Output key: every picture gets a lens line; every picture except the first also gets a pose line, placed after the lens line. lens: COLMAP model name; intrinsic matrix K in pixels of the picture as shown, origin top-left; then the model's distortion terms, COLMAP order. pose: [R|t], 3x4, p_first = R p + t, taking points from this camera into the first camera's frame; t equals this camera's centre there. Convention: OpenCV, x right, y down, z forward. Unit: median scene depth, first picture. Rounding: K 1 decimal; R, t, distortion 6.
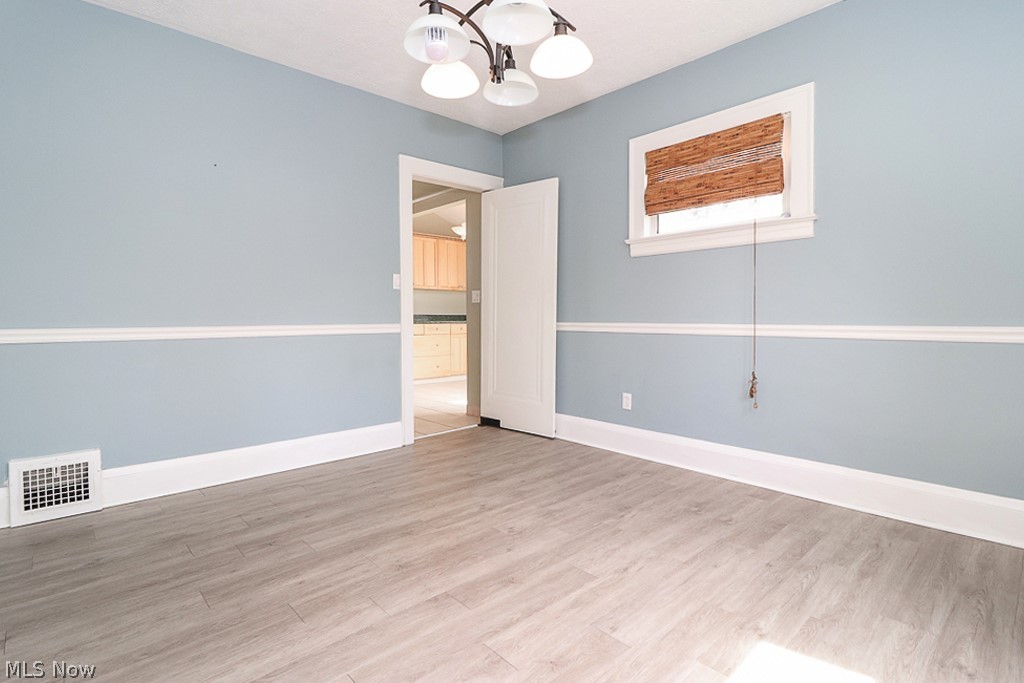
lens RADIAL K [[504.4, 0, 510.1], [0, 504.4, 335.9], [0, 0, 1]] dist [0.011351, -0.003942]
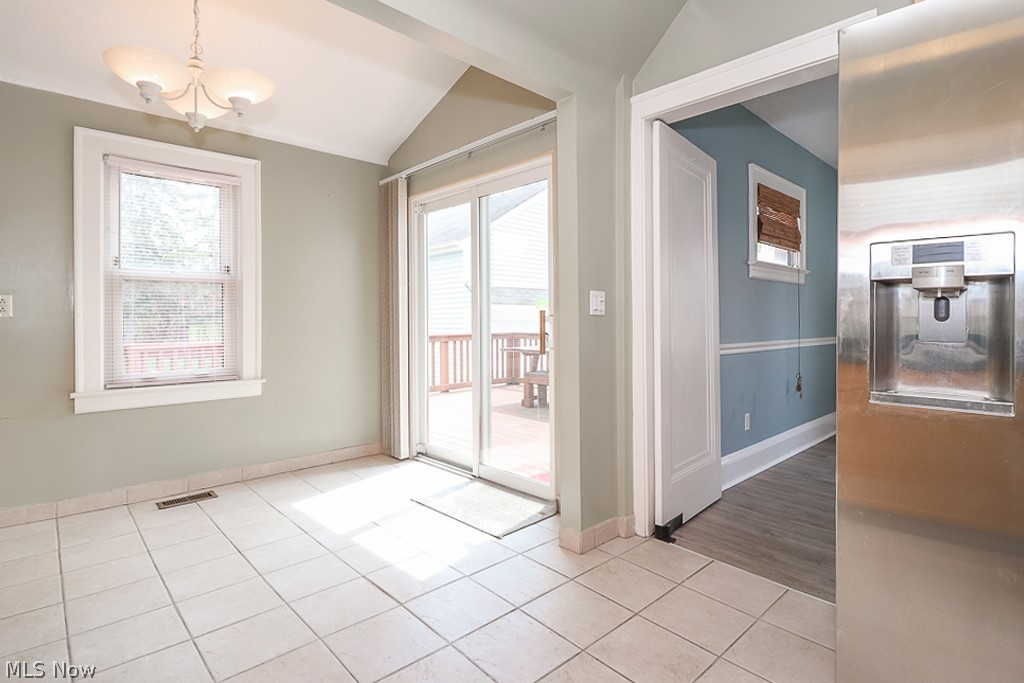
lens RADIAL K [[504.4, 0, 514.9], [0, 504.4, 319.2], [0, 0, 1]] dist [0.011351, -0.003942]
pose [[-0.009486, 0.006965, 0.999931, -0.962775], [0.037958, 0.999258, -0.006601, -0.103031], [-0.999234, 0.037893, -0.009743, 1.856482]]
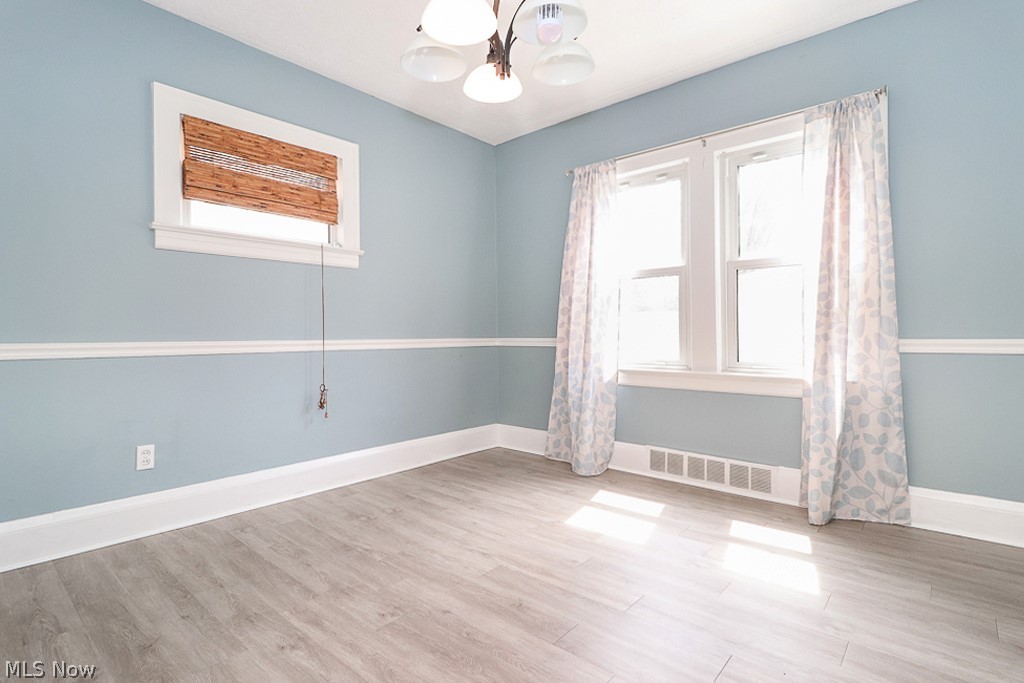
lens RADIAL K [[504.4, 0, 509.0], [0, 504.4, 336.5], [0, 0, 1]] dist [0.011351, -0.003942]
pose [[-0.112001, -0.004842, 0.993696, -0.641340], [0.039387, 0.999181, 0.009308, -0.025275], [-0.992927, 0.040181, -0.111719, 0.743833]]
